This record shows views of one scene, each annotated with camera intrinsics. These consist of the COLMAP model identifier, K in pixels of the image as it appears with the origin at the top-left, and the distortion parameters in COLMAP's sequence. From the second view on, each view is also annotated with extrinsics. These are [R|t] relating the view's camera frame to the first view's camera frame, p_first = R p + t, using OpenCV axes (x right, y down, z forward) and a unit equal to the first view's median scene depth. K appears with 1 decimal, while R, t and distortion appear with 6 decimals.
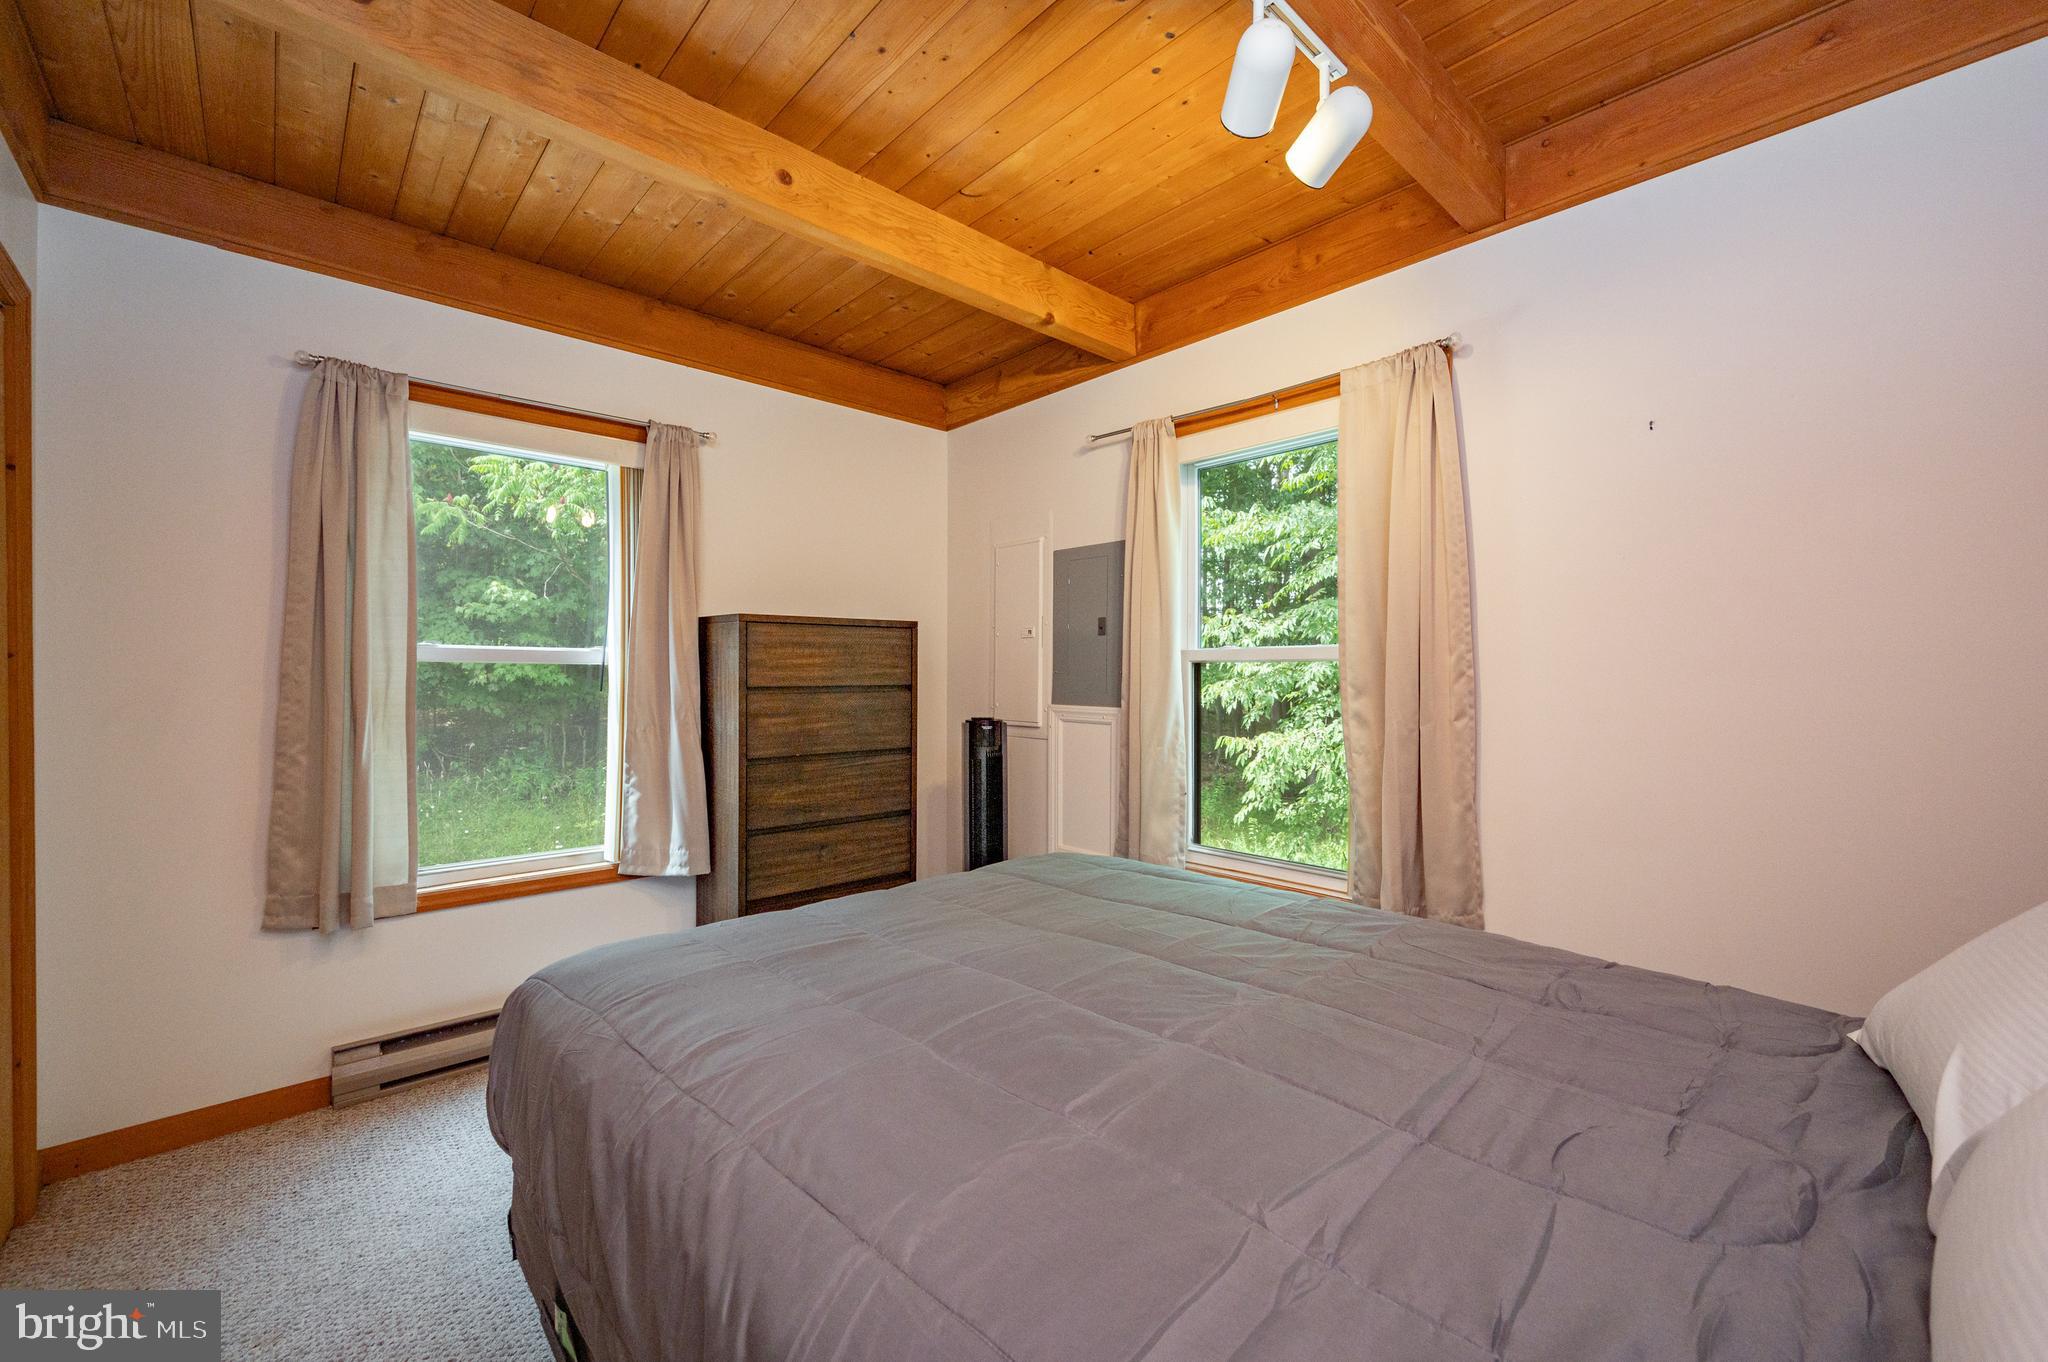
lens RADIAL K [[818.3, 0, 1016.8], [0, 818.3, 675.6], [0, 0, 1]] dist [0.000246, 0.000101]
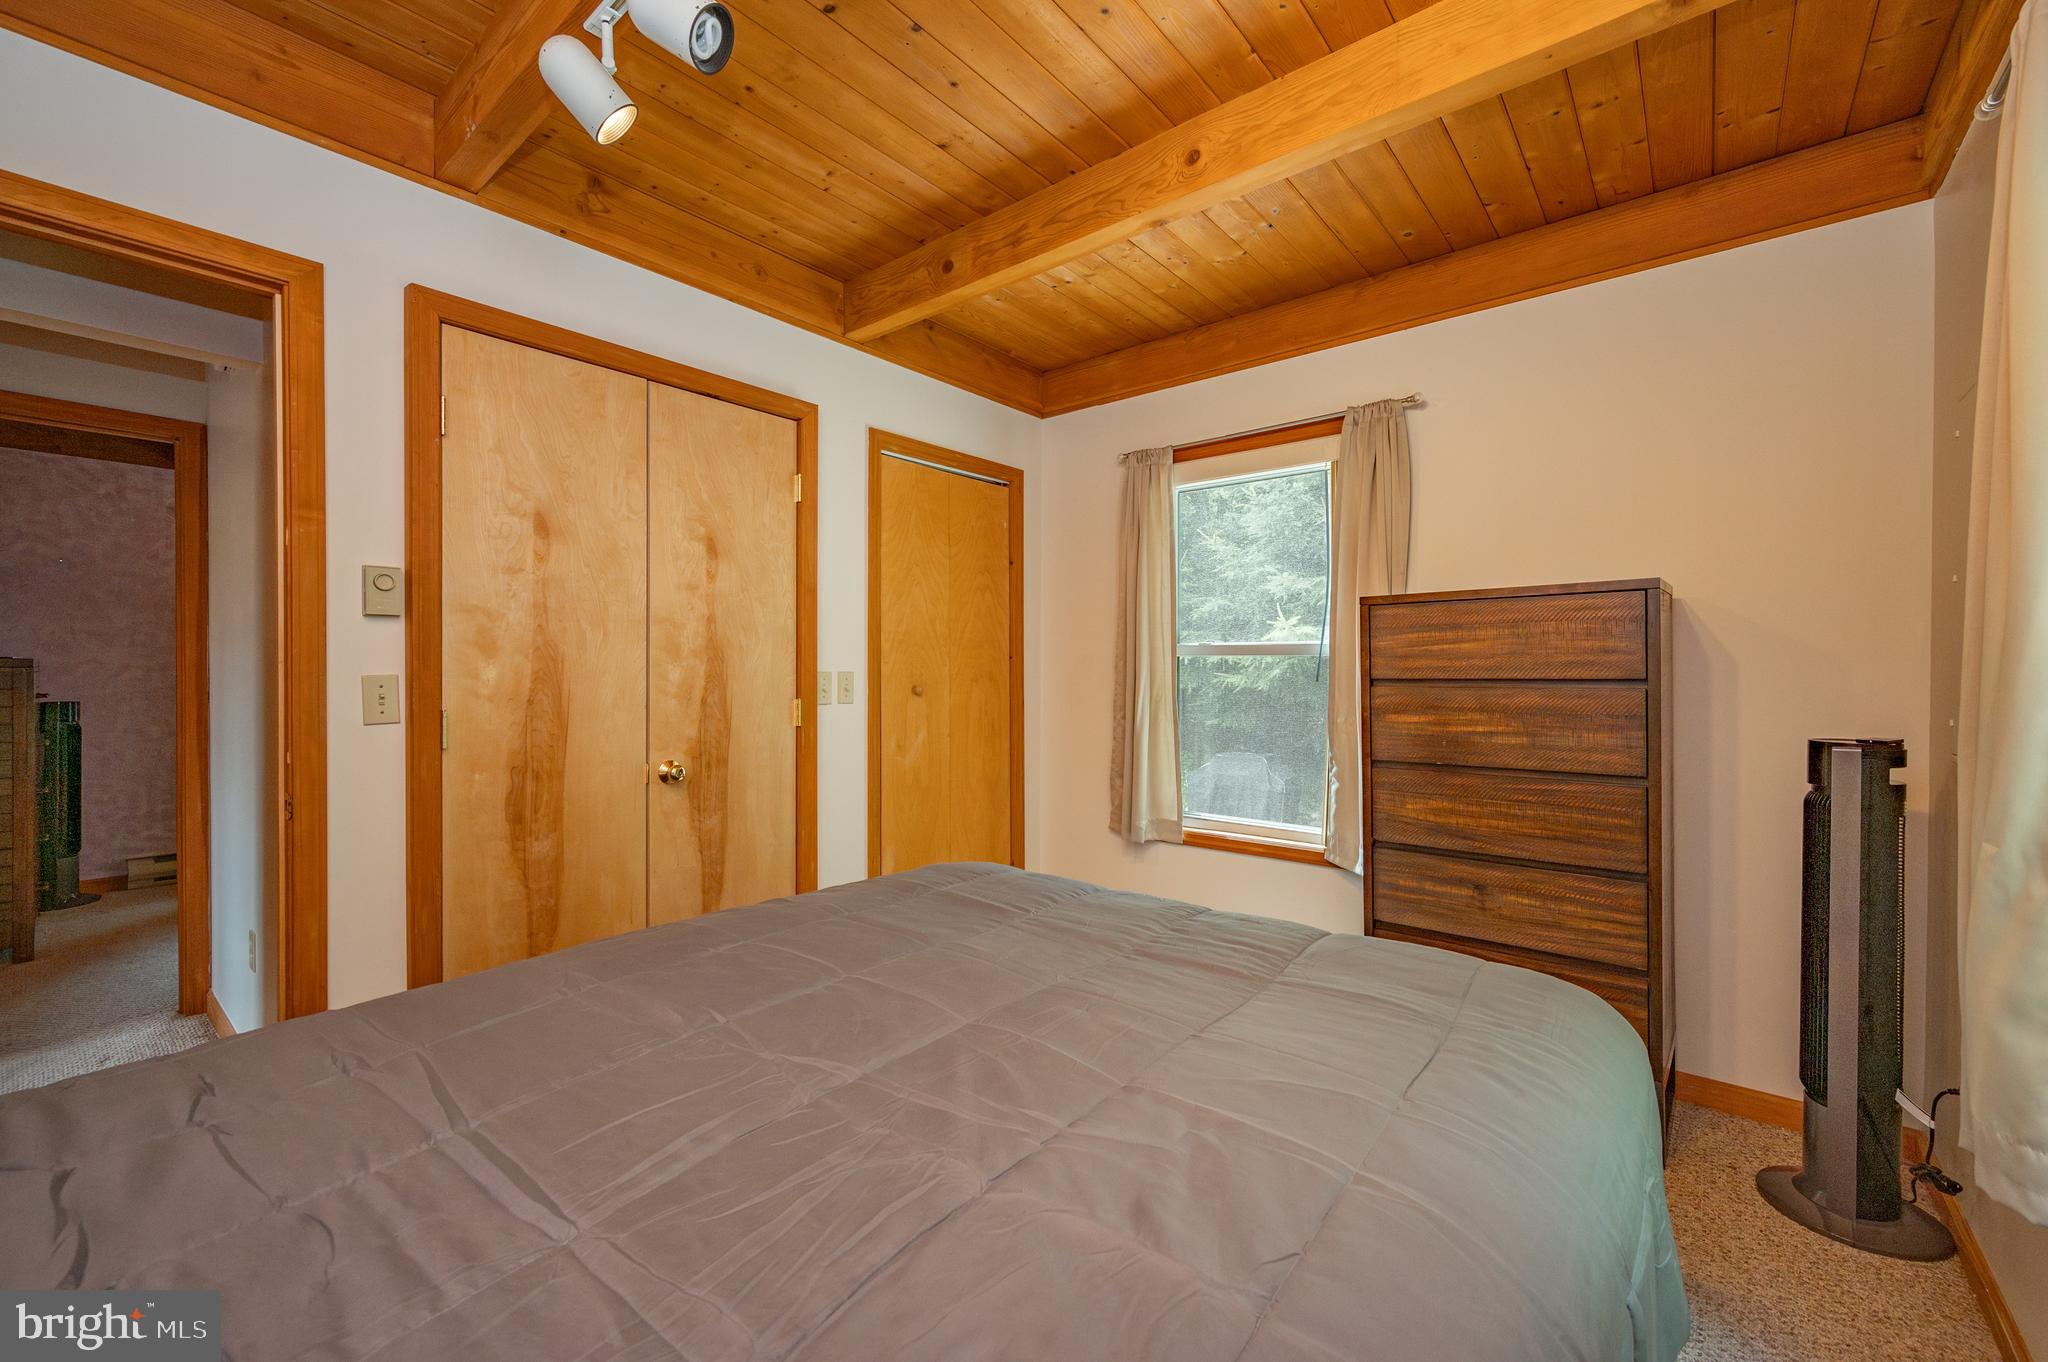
lens RADIAL K [[821.7, 0, 1025.8], [0, 821.7, 669.3], [0, 0, 1]] dist [-0.000367, -0.000088]
pose [[0.143974, -0.001412, -0.989580, 0.491716], [0.002049, 0.999997, -0.001129, 0.004127], [0.989579, -0.001865, 0.143977, 0.489639]]
